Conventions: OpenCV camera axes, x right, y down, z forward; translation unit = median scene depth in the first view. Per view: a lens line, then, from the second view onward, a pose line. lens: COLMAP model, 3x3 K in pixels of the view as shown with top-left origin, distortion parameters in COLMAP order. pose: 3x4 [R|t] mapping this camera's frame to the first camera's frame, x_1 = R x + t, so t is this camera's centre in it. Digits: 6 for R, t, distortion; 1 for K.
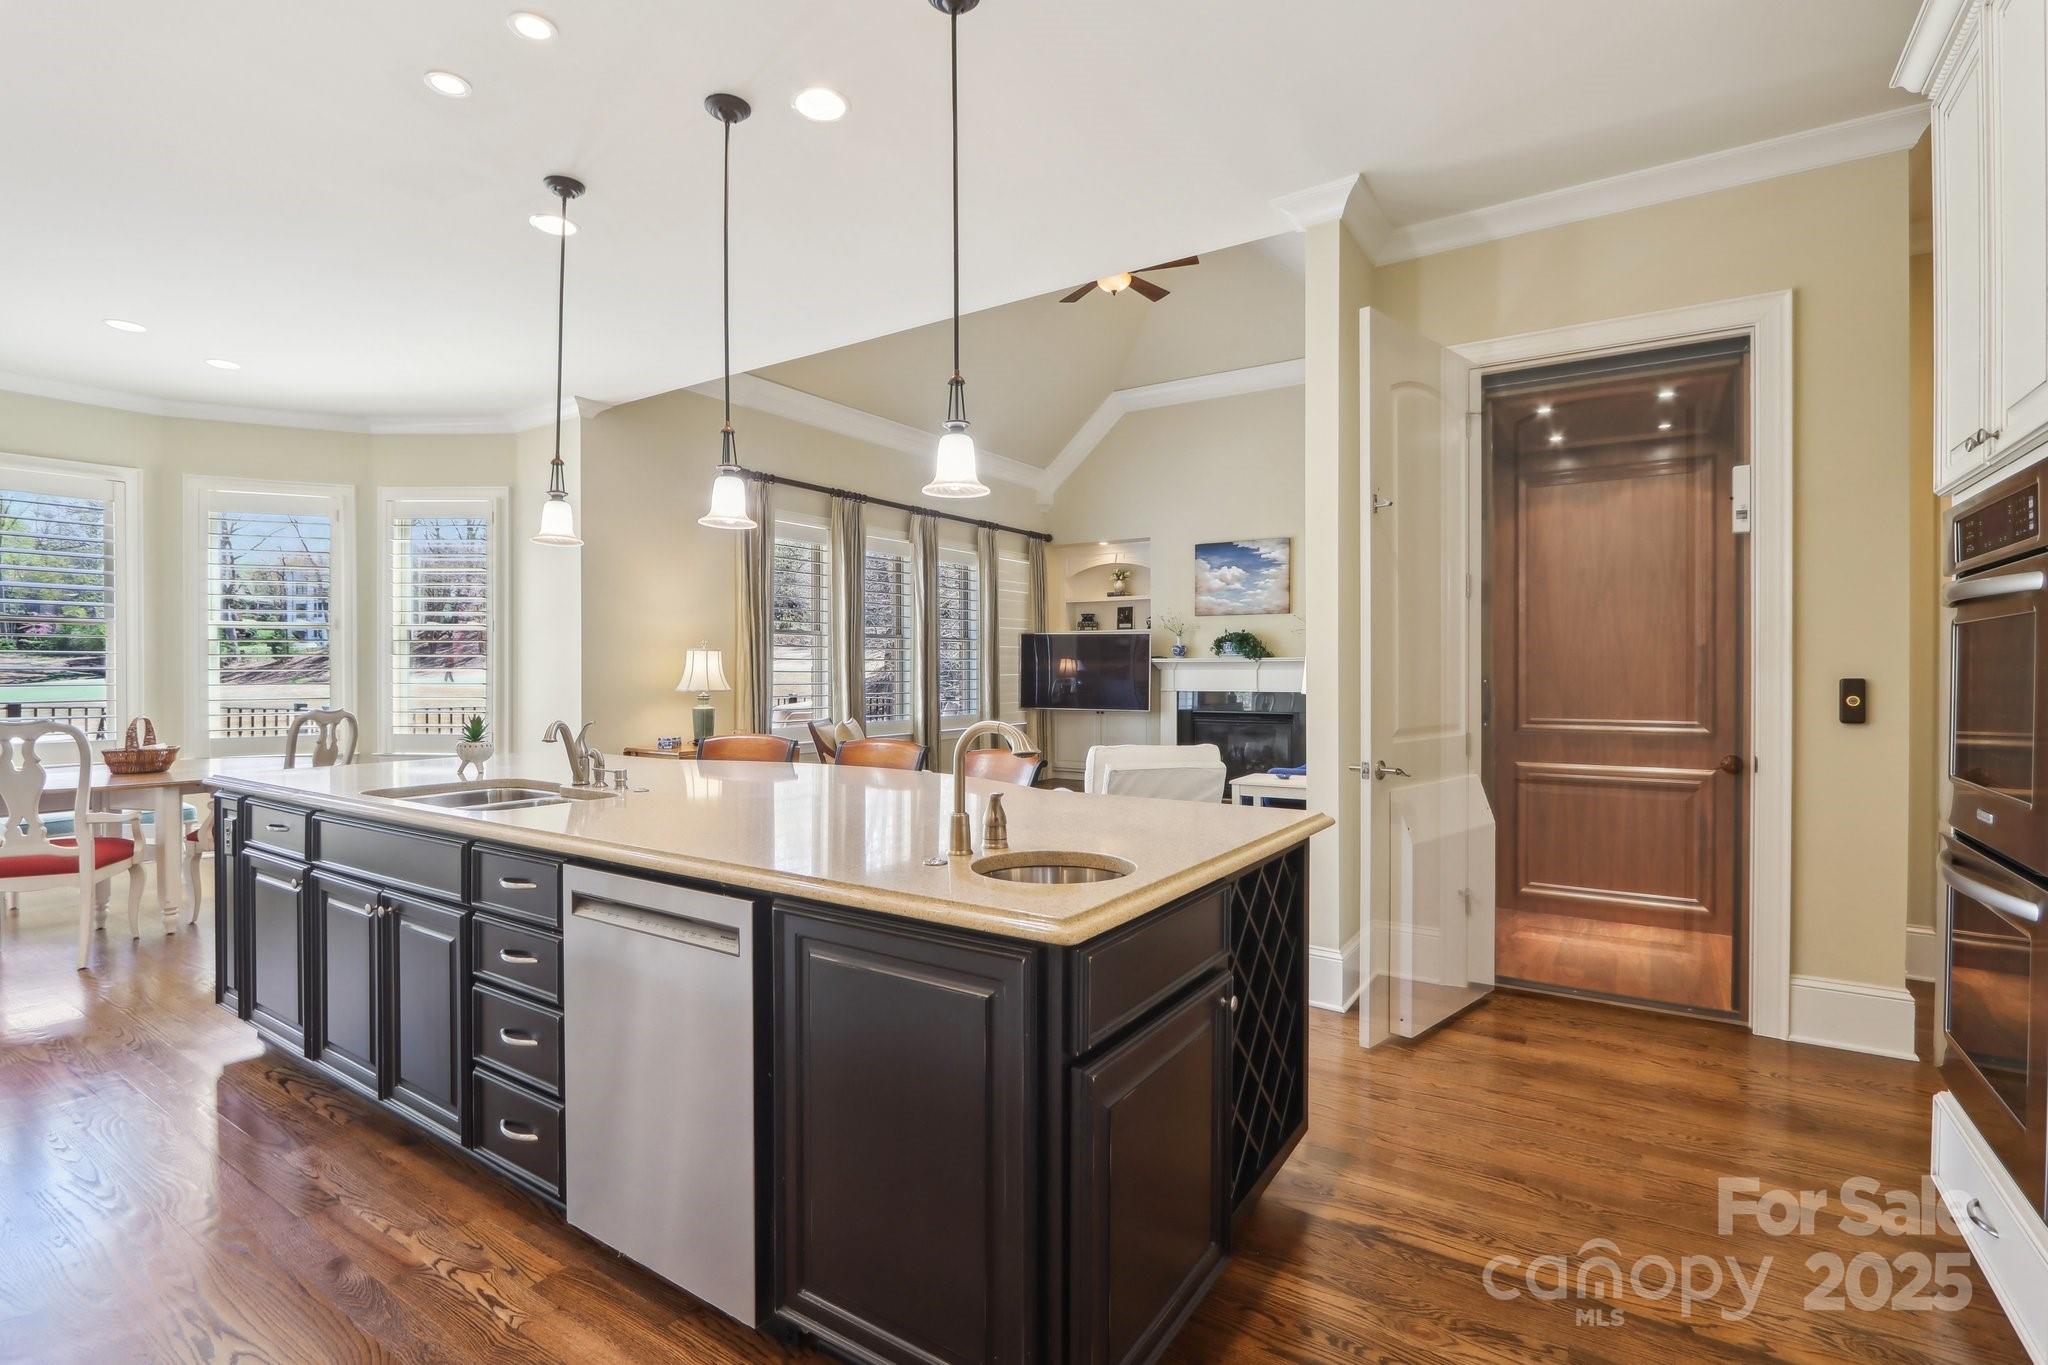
lens RADIAL K [[976.7, 0, 1024.7], [0, 976.7, 681.2], [0, 0, 1]] dist [-0.012376, -0.000050]
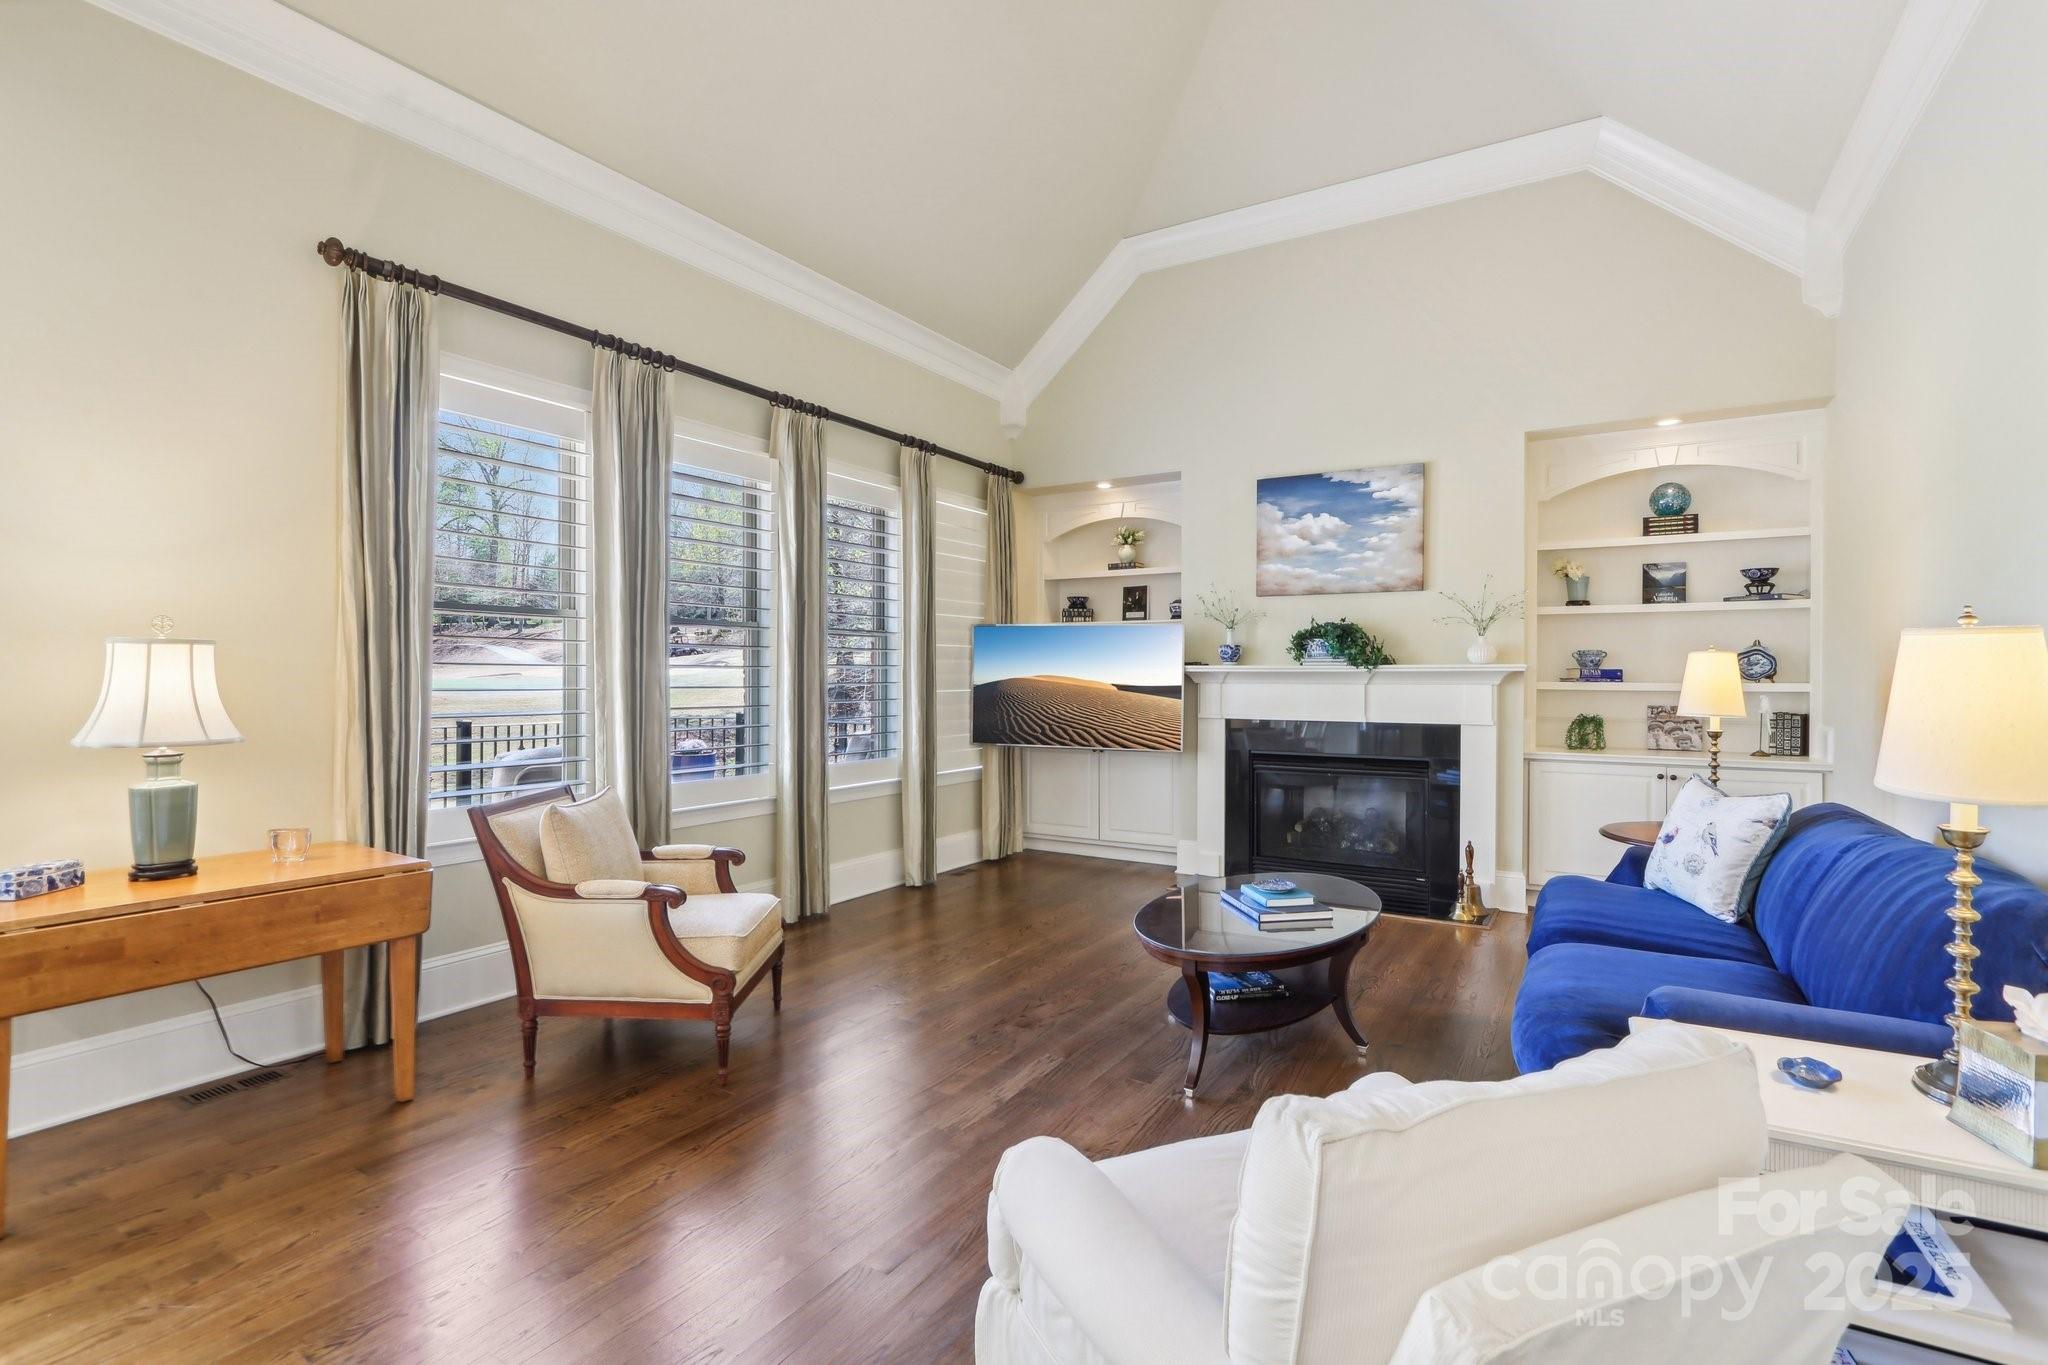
lens RADIAL K [[976.7, 0, 1026.5], [0, 976.7, 684.9], [0, 0, 1]] dist [-0.012376, -0.000050]
pose [[0.999506, 0.003508, 0.031235, 0.011561], [-0.003442, 0.999992, -0.002172, -0.009607], [-0.031242, 0.002063, 0.999510, 0.395781]]
